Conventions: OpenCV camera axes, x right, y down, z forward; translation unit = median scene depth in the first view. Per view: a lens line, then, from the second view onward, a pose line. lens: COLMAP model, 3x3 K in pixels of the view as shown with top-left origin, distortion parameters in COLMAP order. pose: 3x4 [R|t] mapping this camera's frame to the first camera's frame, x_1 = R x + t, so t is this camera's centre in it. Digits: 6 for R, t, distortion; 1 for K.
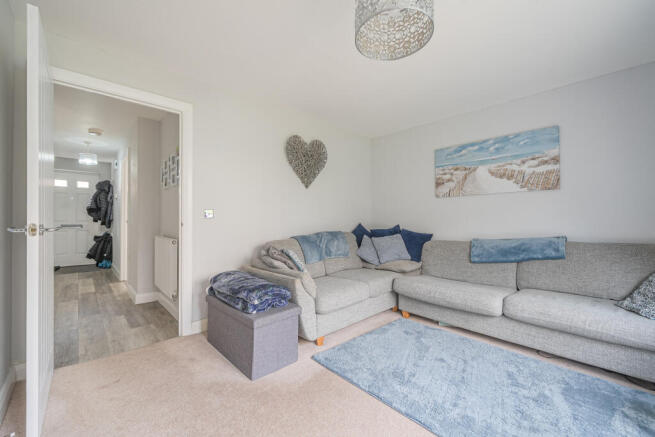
lens RADIAL K [[260.9, 0, 327.4], [0, 260.9, 221.7], [0, 0, 1]] dist [-0.000668, 0.000031]
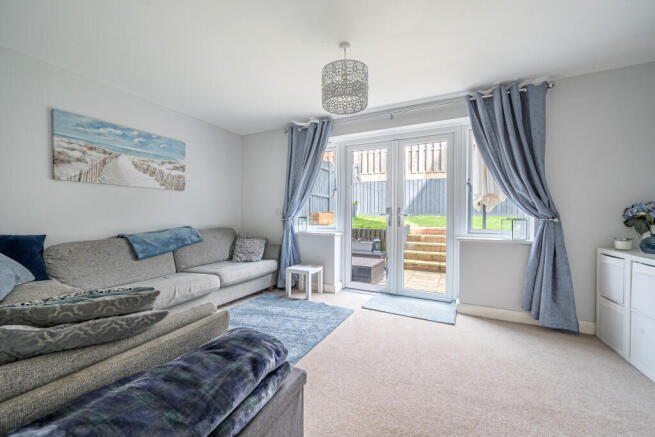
lens RADIAL K [[260.9, 0, 327.0], [0, 260.9, 215.6], [0, 0, 1]] dist [-0.000668, 0.000031]
pose [[-0.341866, -0.007810, 0.939716, -0.541830], [-0.004988, 0.999966, 0.006496, -0.010271], [-0.939735, -0.002467, -0.341894, 0.684279]]
